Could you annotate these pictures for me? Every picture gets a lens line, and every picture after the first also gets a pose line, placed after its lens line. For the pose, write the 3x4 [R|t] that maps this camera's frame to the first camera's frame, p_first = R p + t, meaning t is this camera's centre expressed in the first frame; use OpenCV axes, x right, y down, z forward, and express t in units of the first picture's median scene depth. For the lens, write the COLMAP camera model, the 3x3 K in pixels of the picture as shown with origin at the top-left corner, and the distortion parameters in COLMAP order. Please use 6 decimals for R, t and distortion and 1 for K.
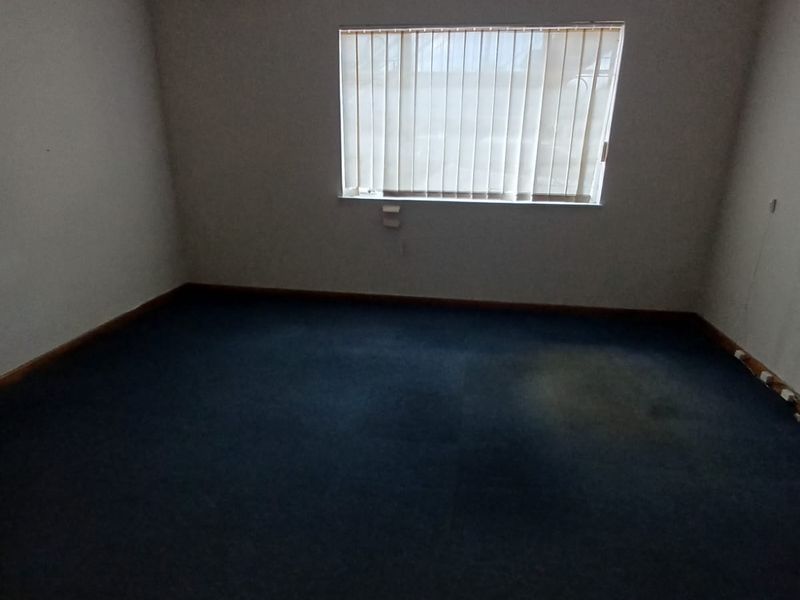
lens RADIAL K [[501.1, 0, 400.0], [0, 501.1, 300.0], [0, 0, 1]] dist [-0.000636, -0.001562]
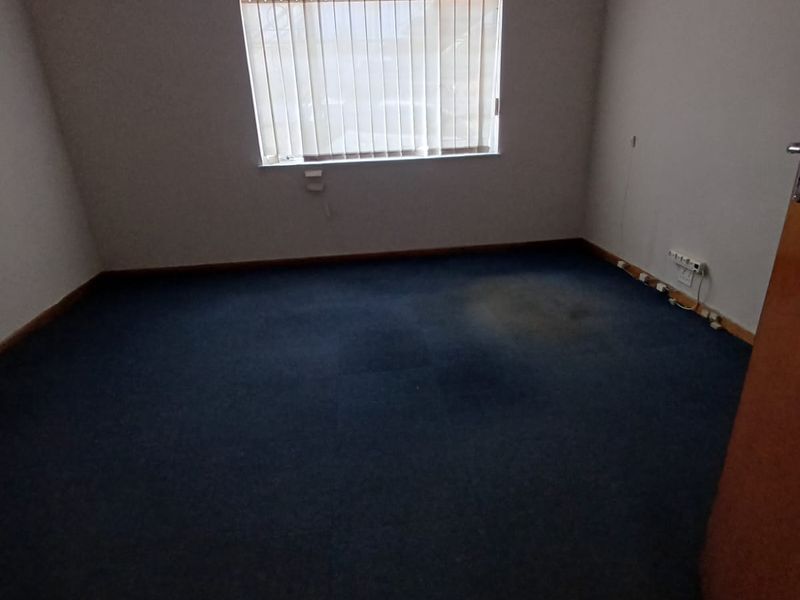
lens RADIAL K [[501.1, 0, 400.0], [0, 501.1, 300.0], [0, 0, 1]] dist [-0.000636, -0.001562]
pose [[0.962738, -0.144593, 0.228534, -0.126132], [0.127810, 0.988003, 0.086687, 0.012927], [-0.238326, -0.054248, 0.969669, -0.076728]]
